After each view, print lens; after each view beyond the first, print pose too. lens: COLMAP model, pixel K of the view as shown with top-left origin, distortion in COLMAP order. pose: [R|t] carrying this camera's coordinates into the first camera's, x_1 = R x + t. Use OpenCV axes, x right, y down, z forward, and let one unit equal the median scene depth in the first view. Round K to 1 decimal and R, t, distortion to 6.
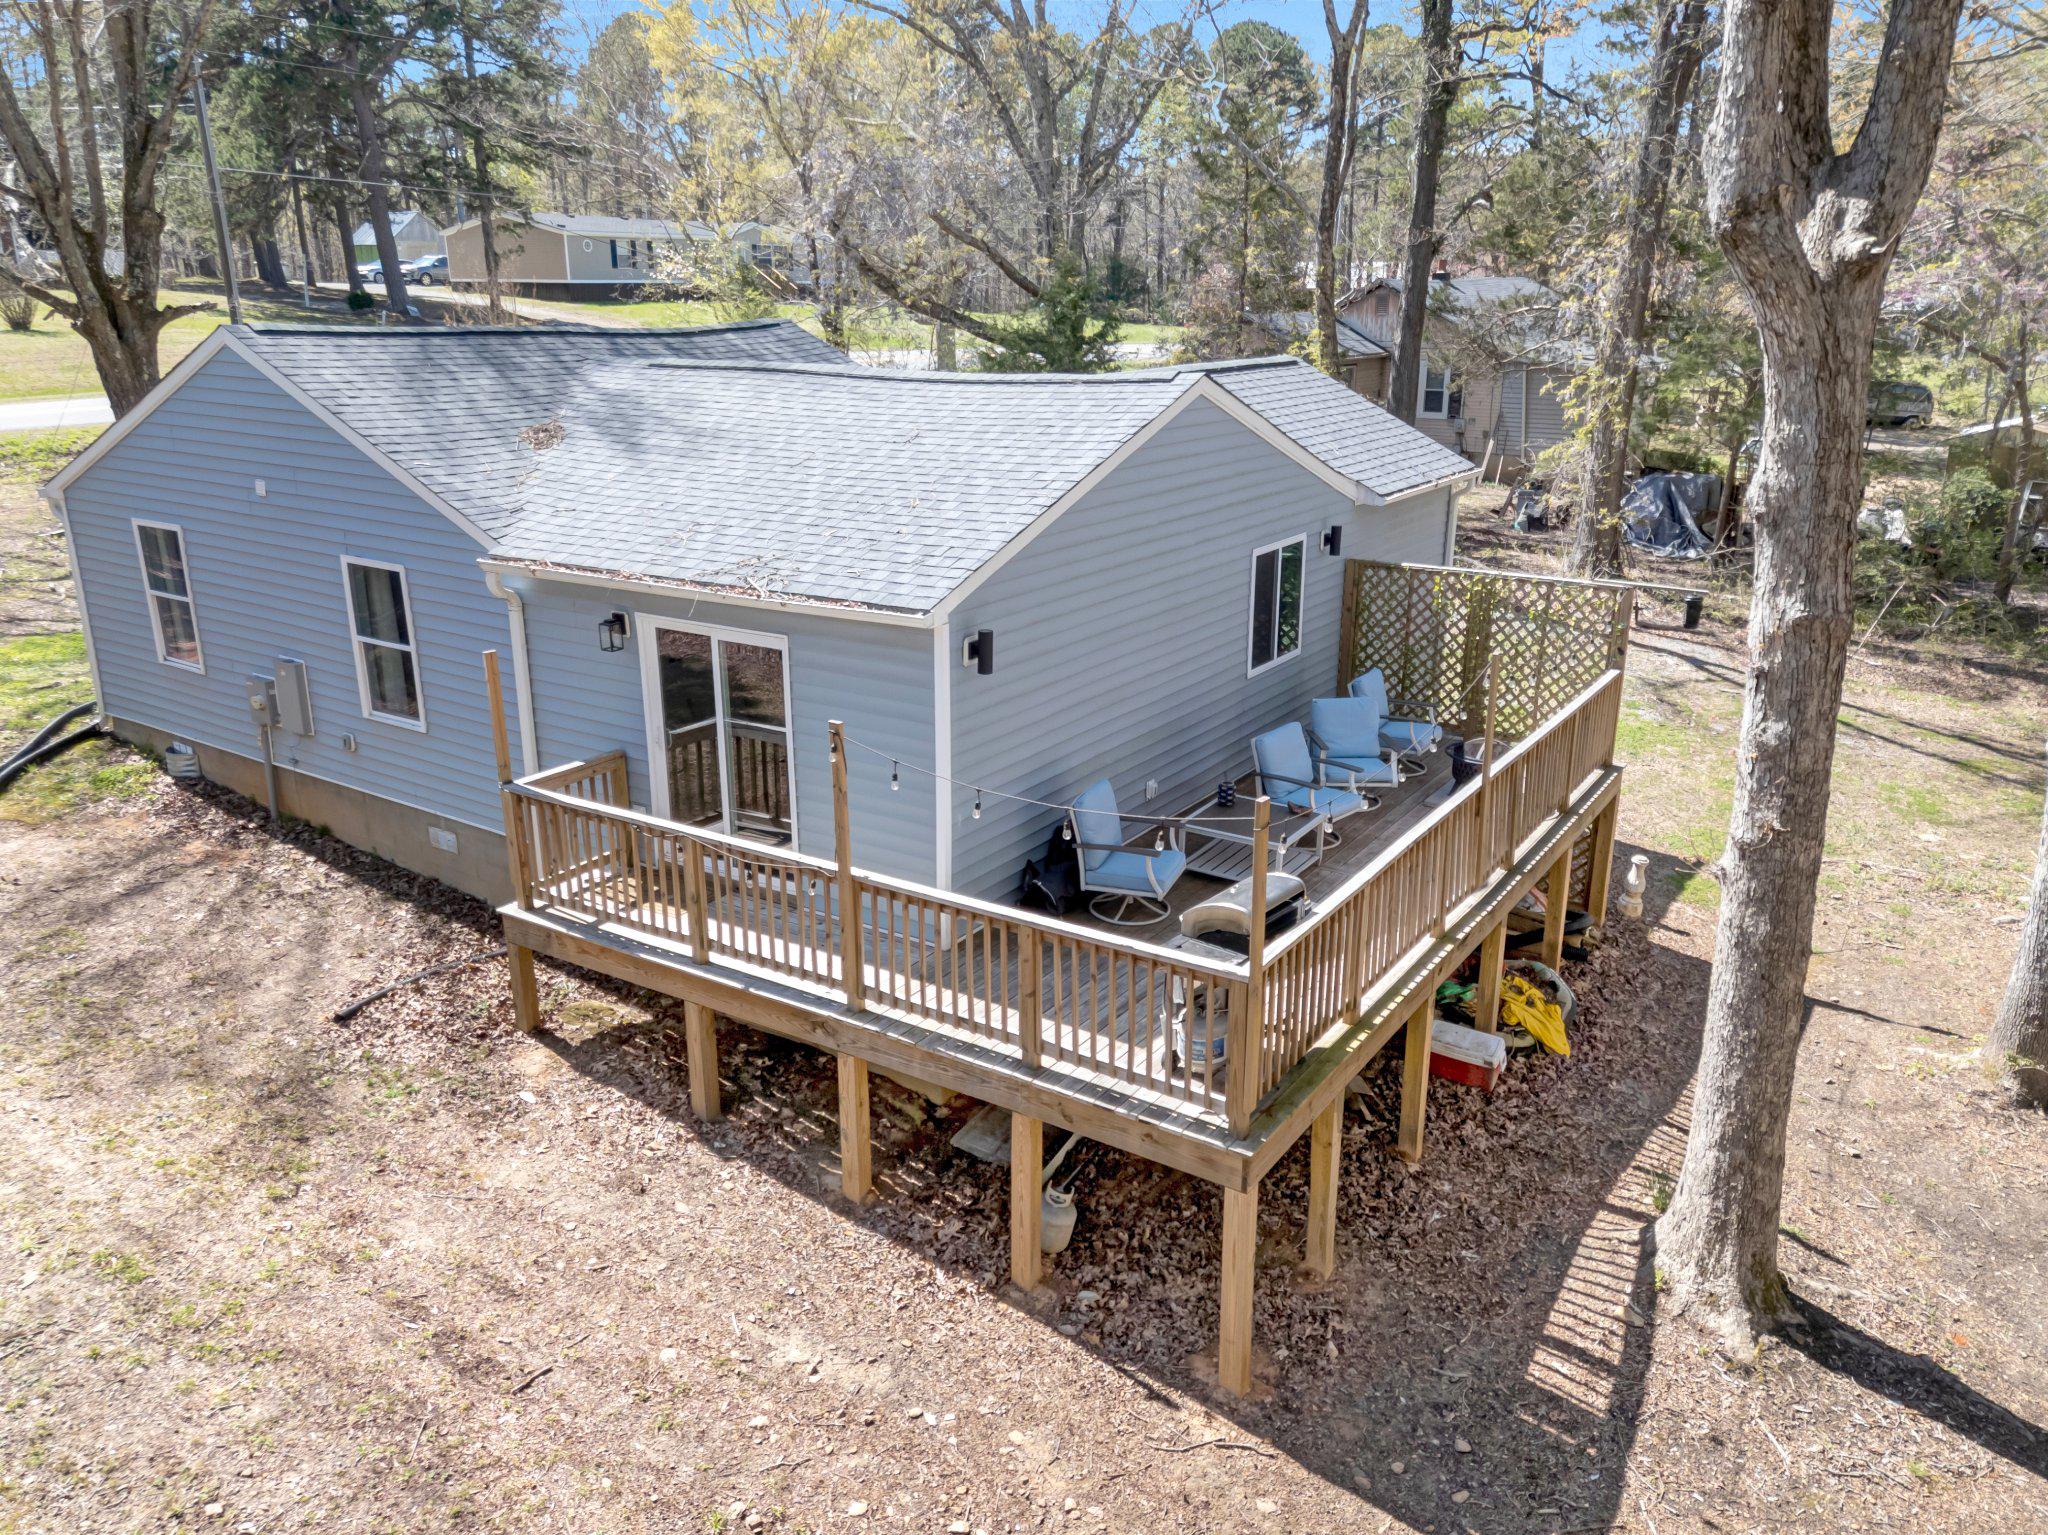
lens RADIAL K [[1512.9, 0, 1028.3], [0, 1512.9, 767.4], [0, 0, 1]] dist [0.067619, -0.052282]
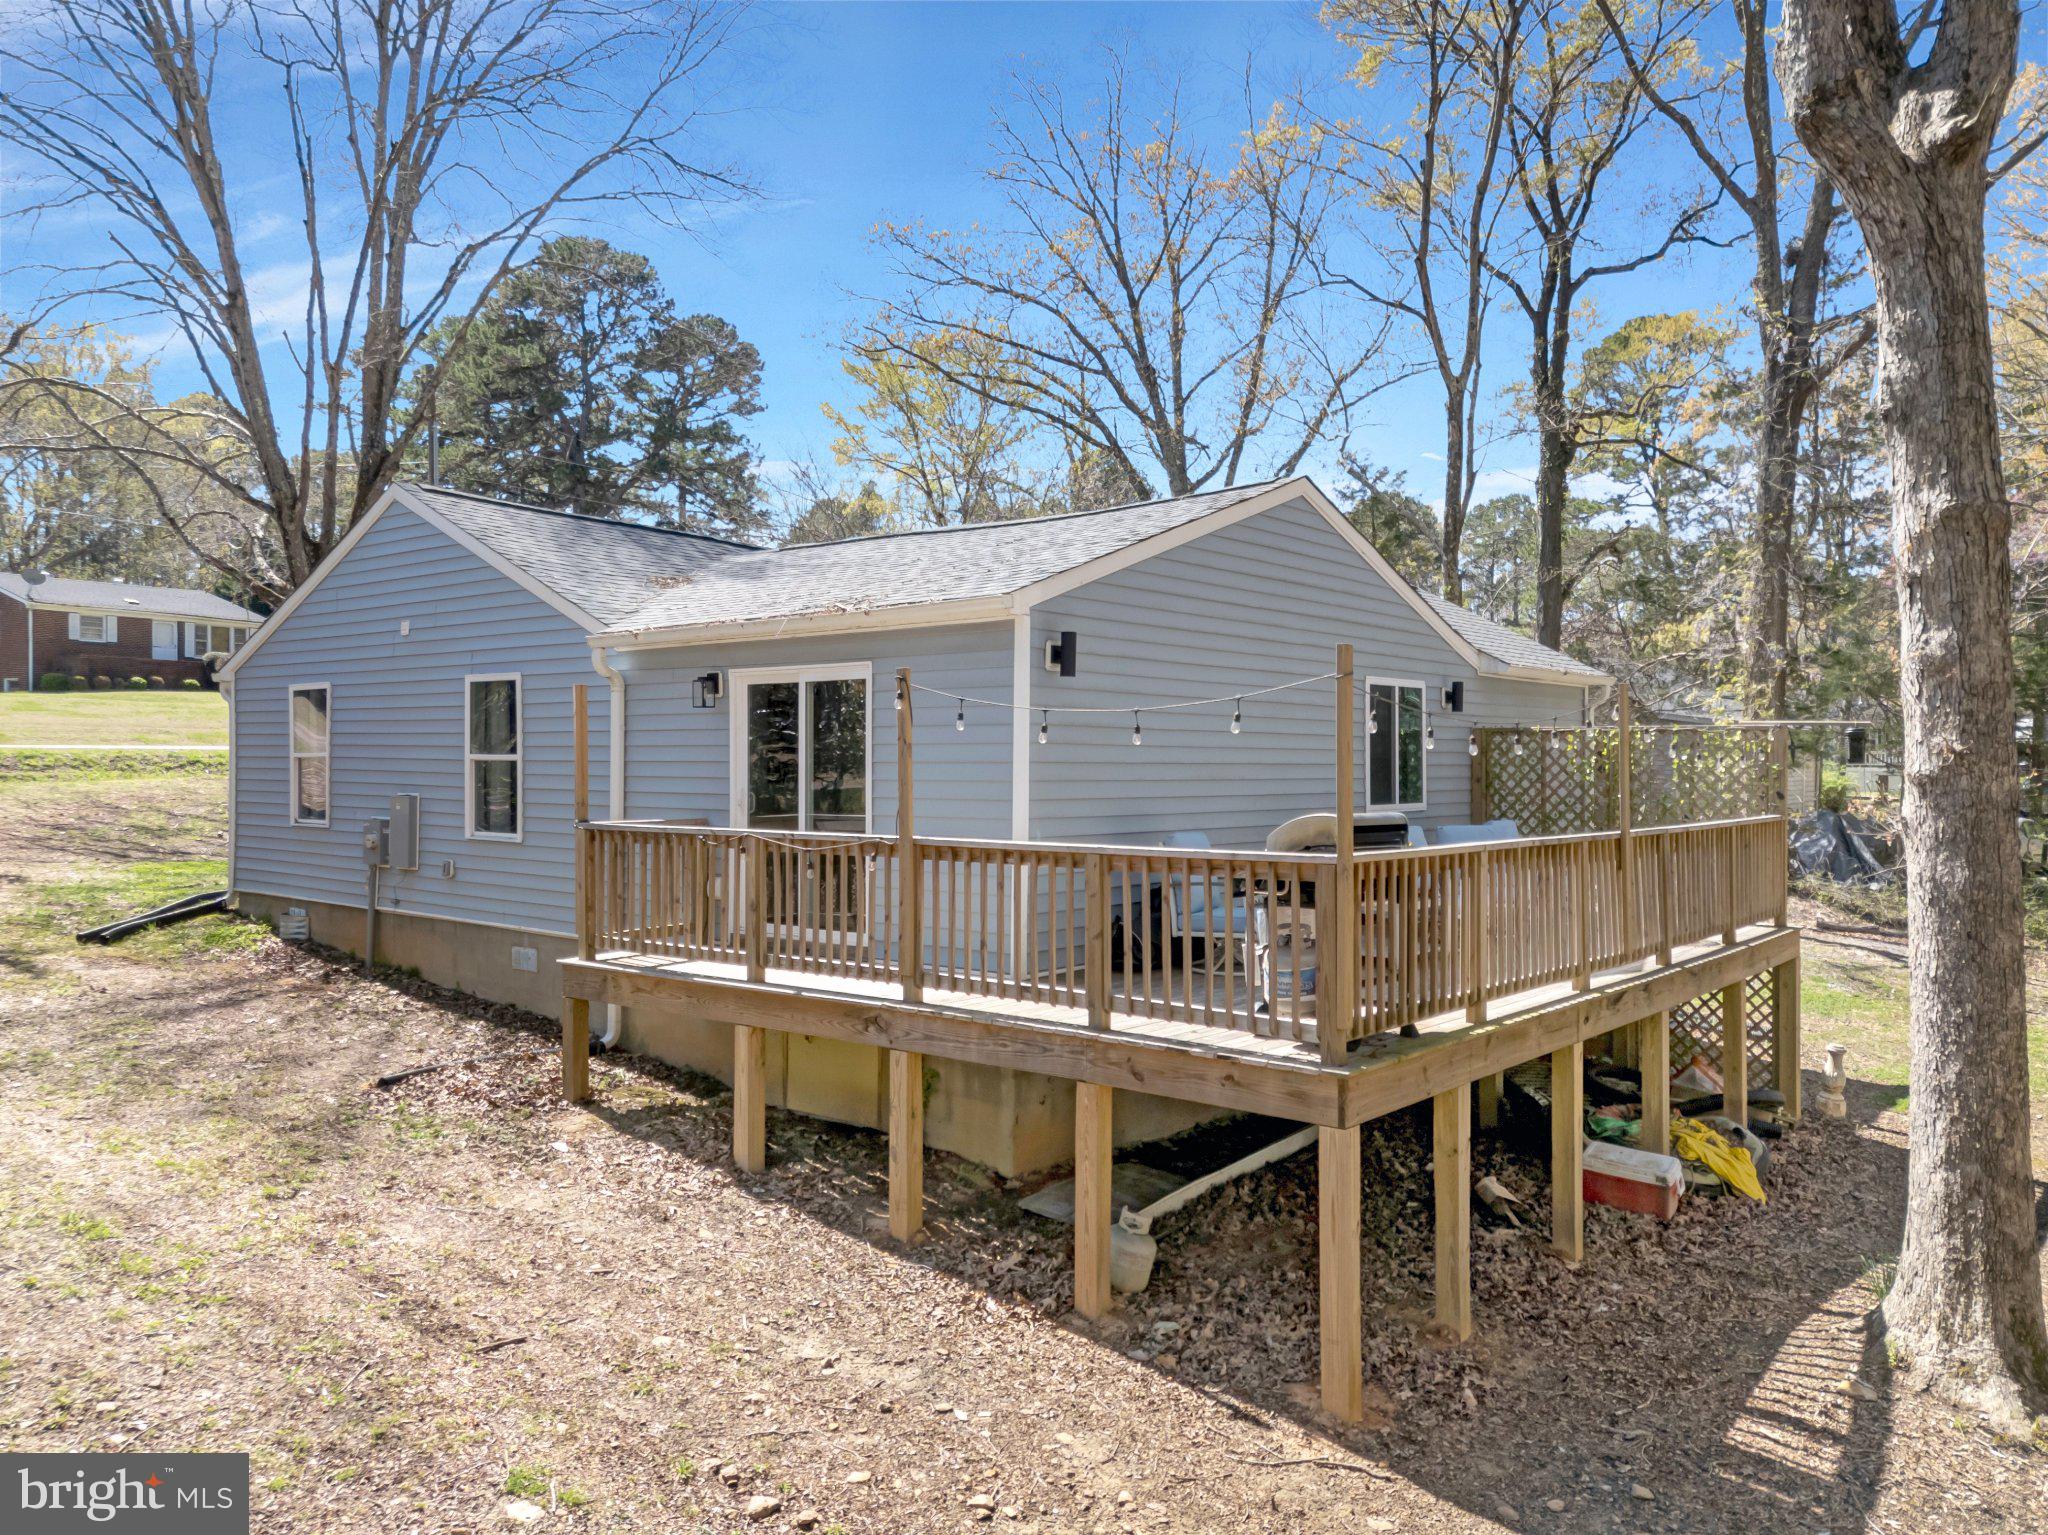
lens RADIAL K [[1512.9, 0, 1026.1], [0, 1512.9, 763.3], [0, 0, 1]] dist [0.067619, -0.052282]
pose [[0.994544, 0.002591, -0.104283, 0.046579], [-0.033836, 0.953655, -0.298995, 0.286817], [0.098675, 0.300892, 0.948539, 0.105539]]
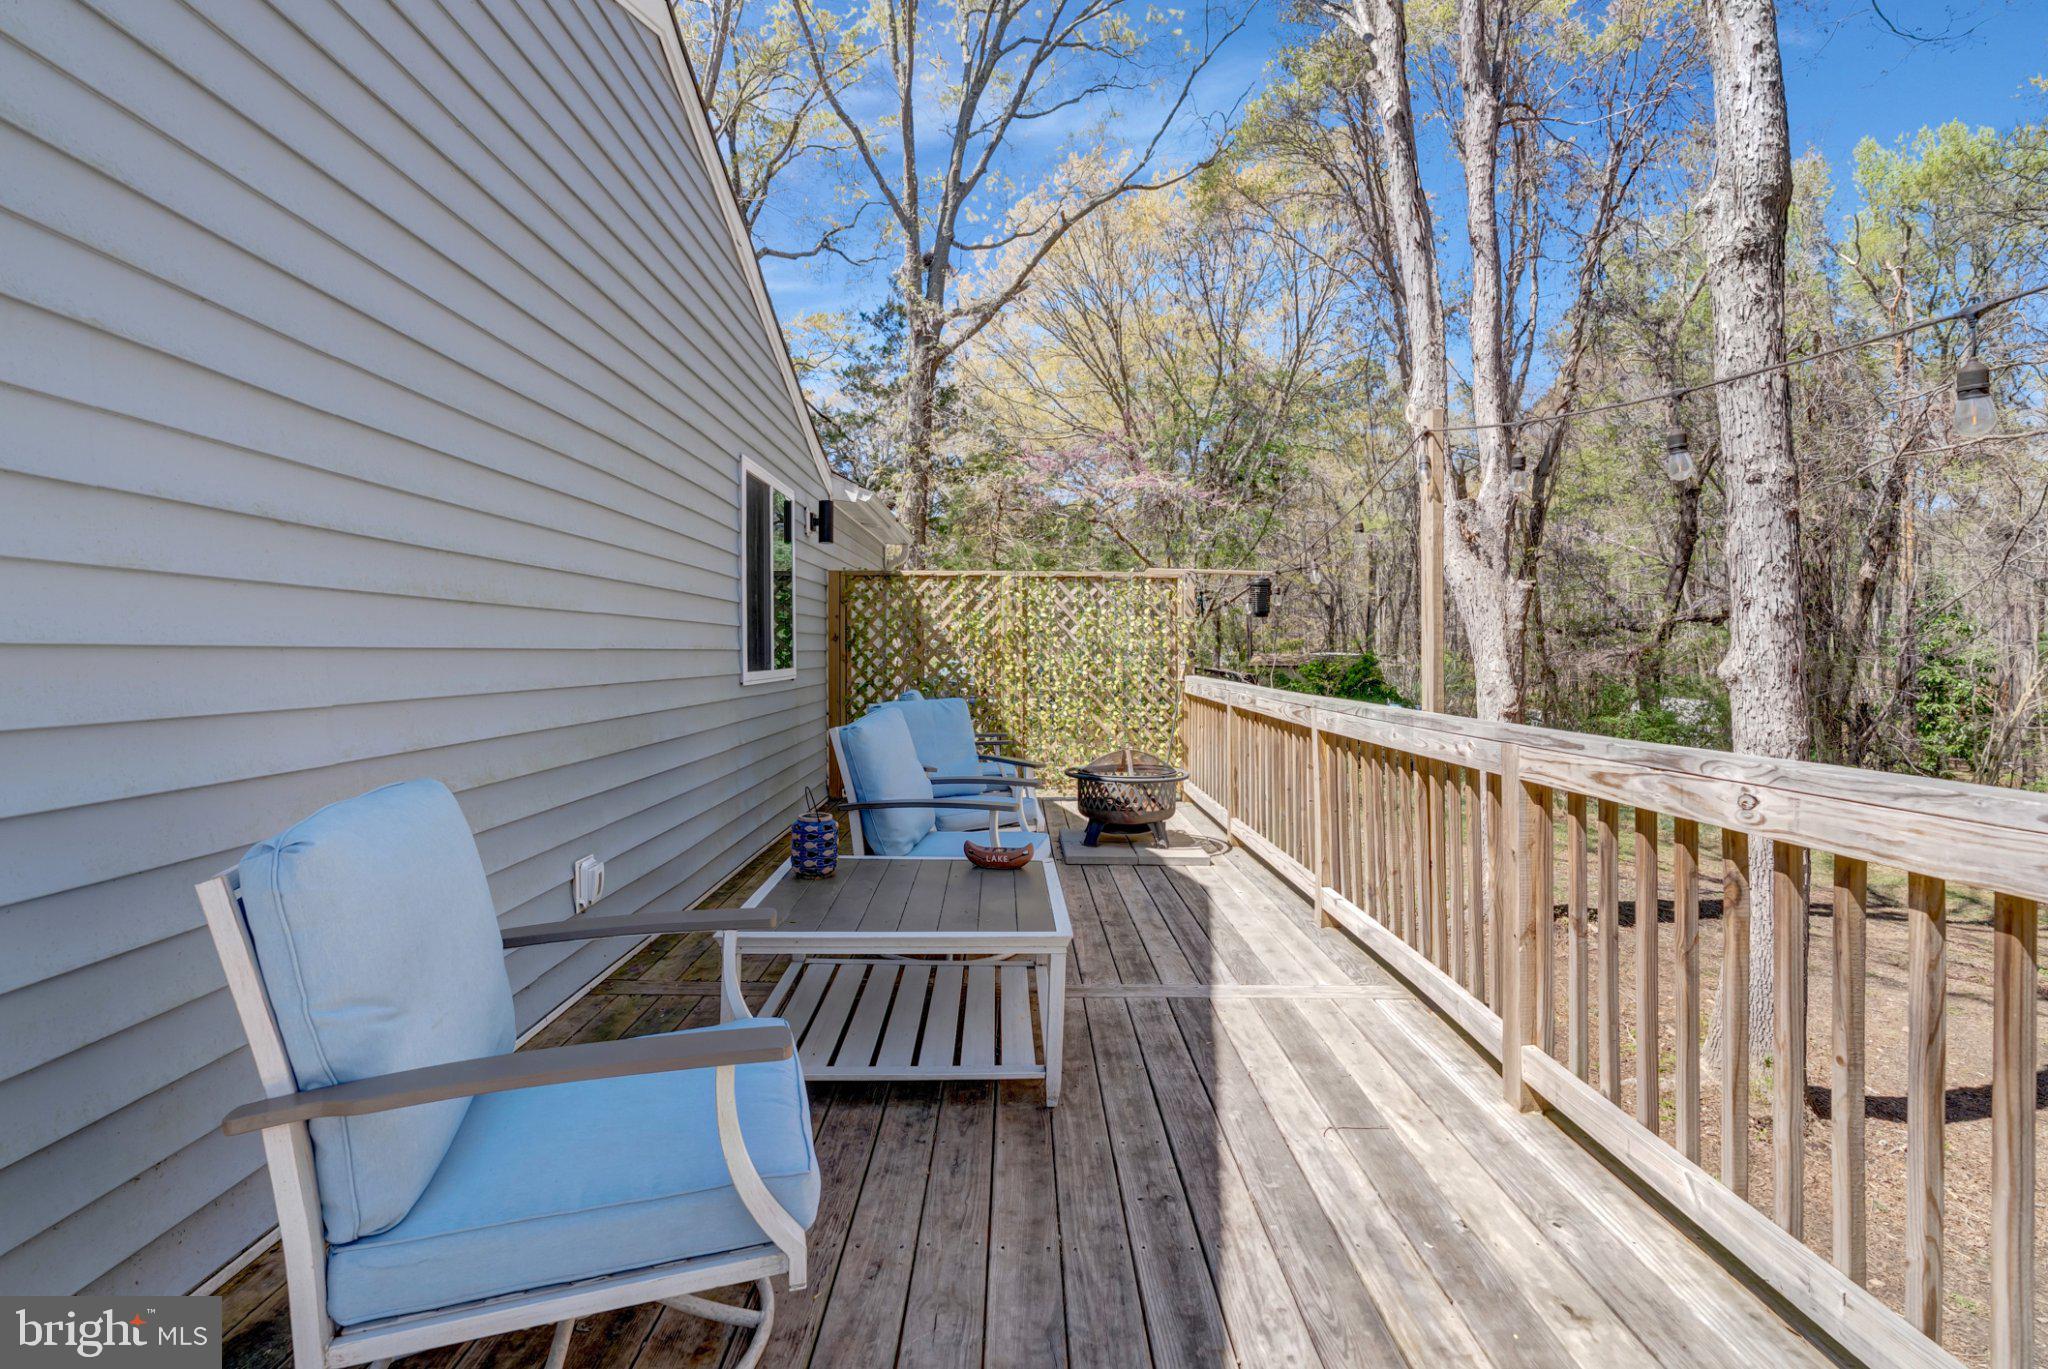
lens RADIAL K [[948.6, 0, 1038.3], [0, 948.6, 639.5], [0, 0, 1]] dist [-0.009855, 0.001492]
pose [[0.820689, 0.007087, 0.571331, 0.049219], [0.170264, 0.951463, -0.256377, 0.047474], [-0.545417, 0.307683, 0.779649, 0.943359]]
